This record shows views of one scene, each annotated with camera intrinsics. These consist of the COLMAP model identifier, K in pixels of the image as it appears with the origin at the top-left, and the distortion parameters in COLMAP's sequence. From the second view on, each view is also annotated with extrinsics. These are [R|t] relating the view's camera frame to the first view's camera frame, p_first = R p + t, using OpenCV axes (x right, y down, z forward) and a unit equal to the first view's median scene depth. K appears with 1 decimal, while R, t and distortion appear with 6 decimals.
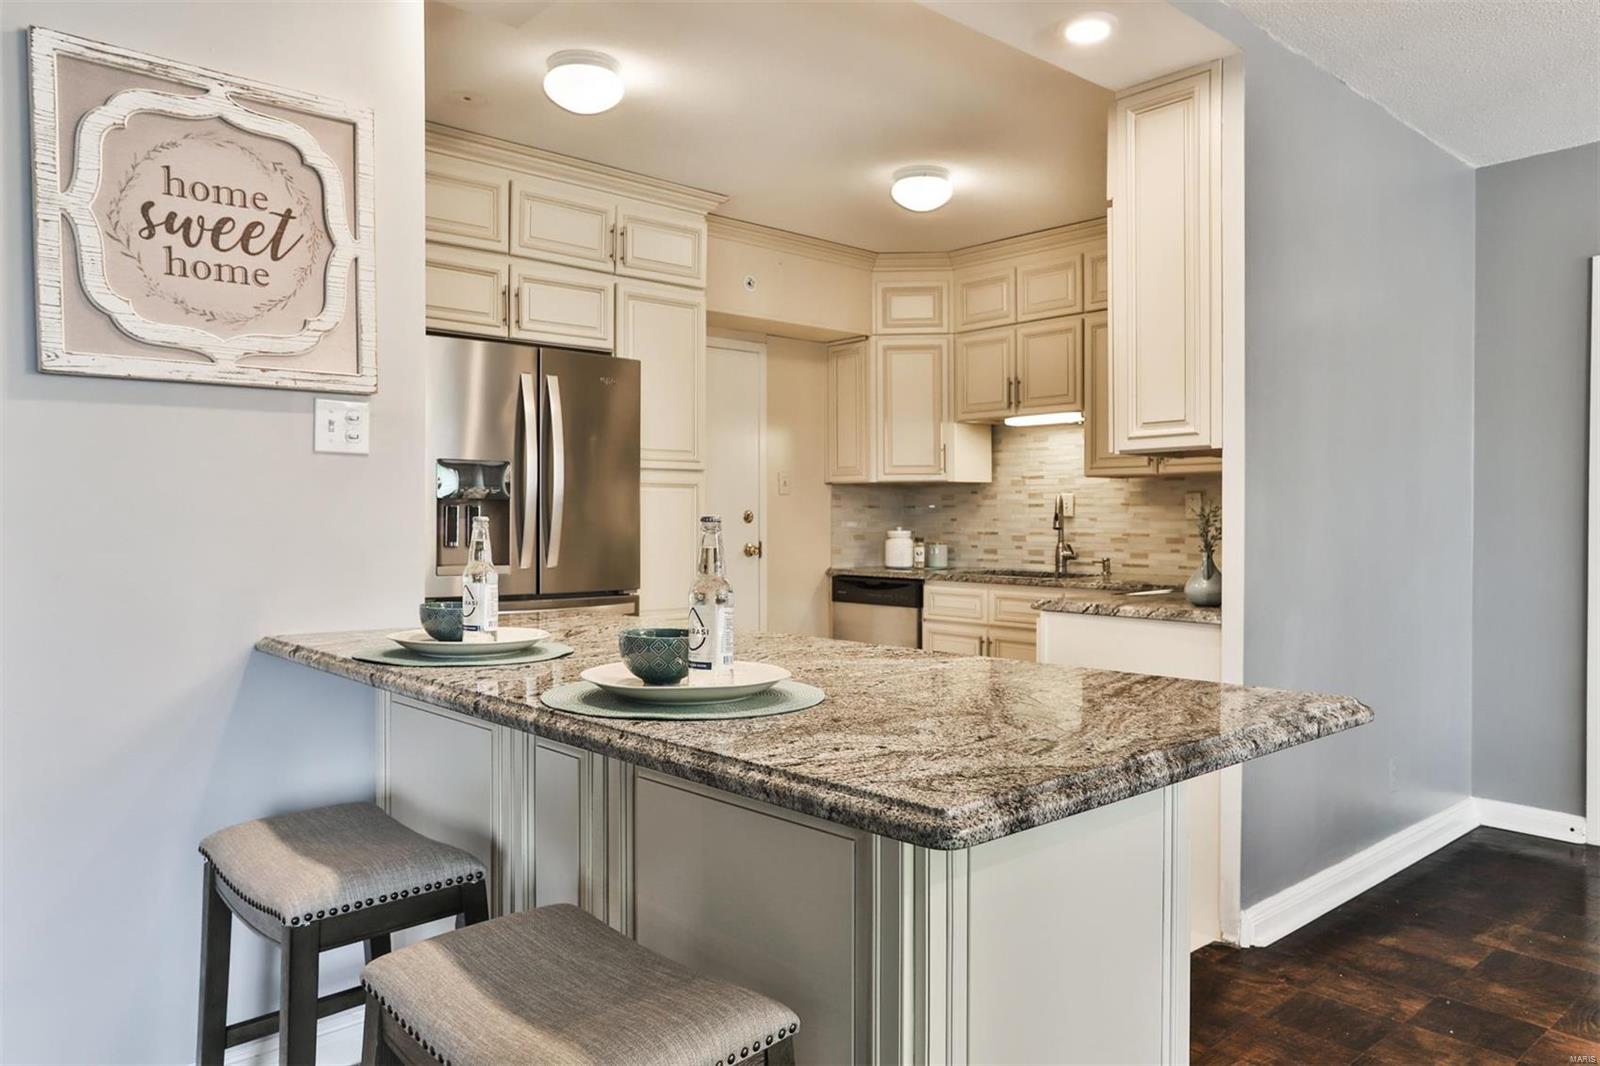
lens RADIAL K [[1130.1, 0, 789.7], [0, 1130.1, 527.9], [0, 0, 1]] dist [-0.005666, 0.028570]
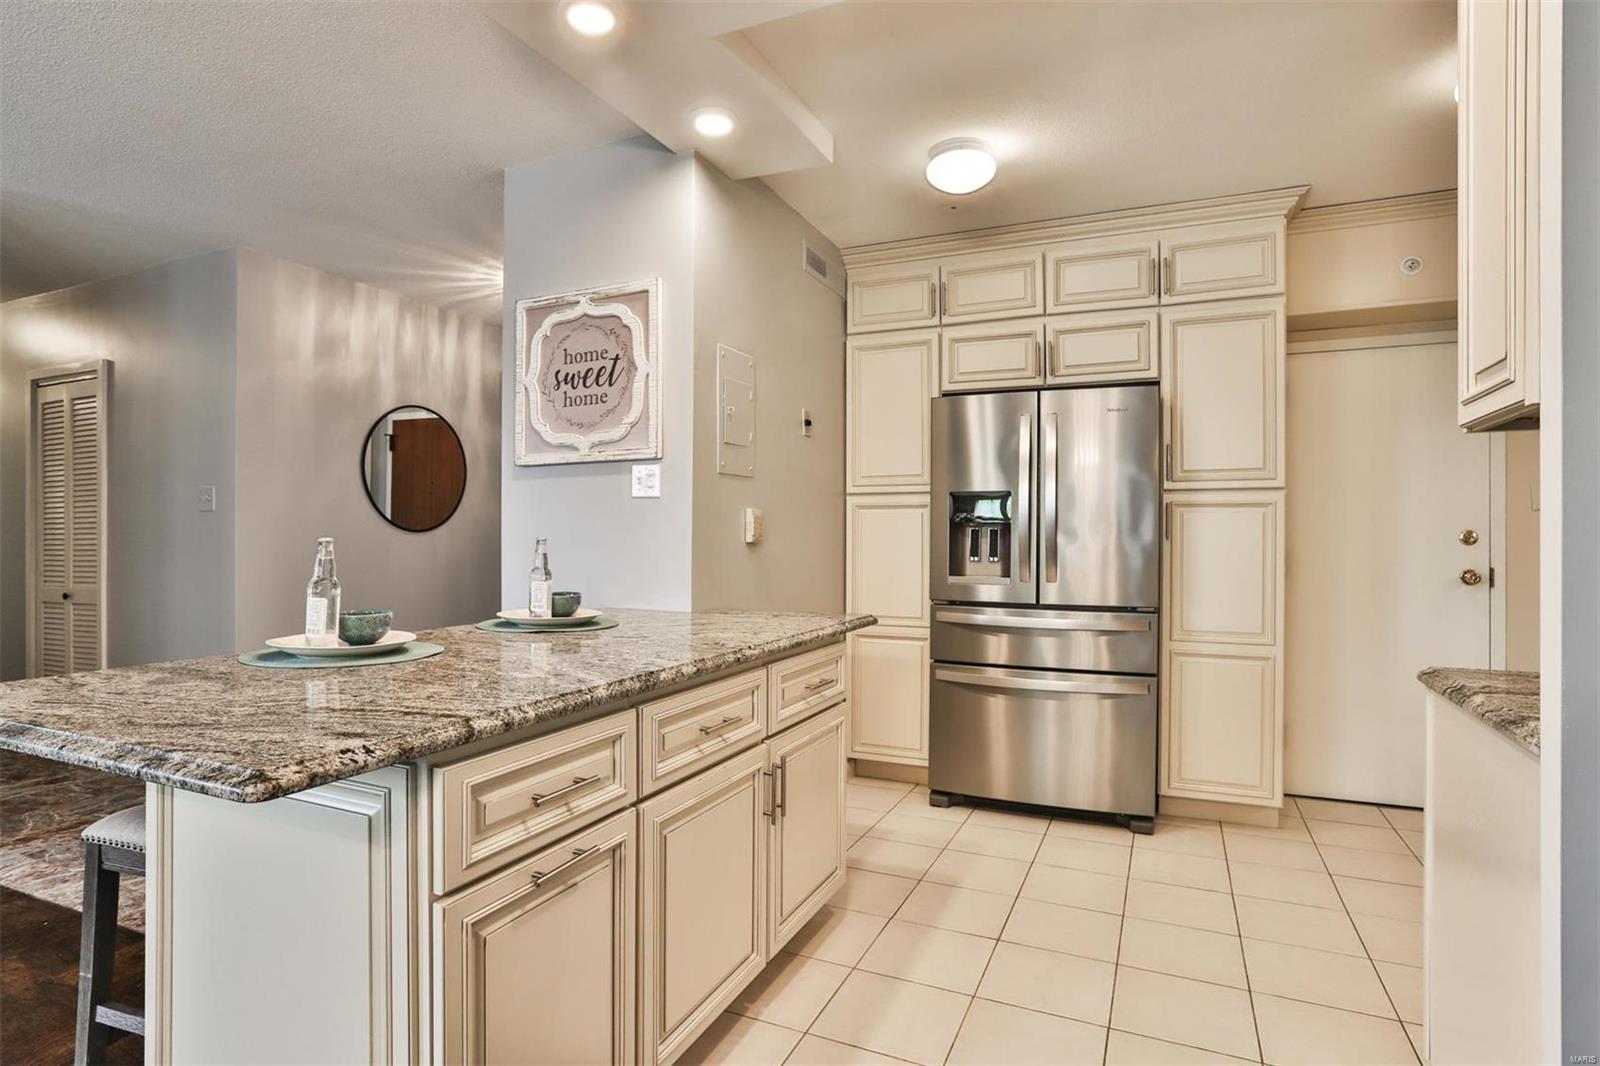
lens RADIAL K [[842.8, 0, 735.7], [0, 842.8, 522.1], [0, 0, 1]] dist [-0.069977, 0.040318]
pose [[0.392945, -0.019891, -0.919347, 0.764032], [-0.009530, 0.999624, -0.025701, -0.002418], [0.919513, 0.018860, 0.392608, 0.673608]]
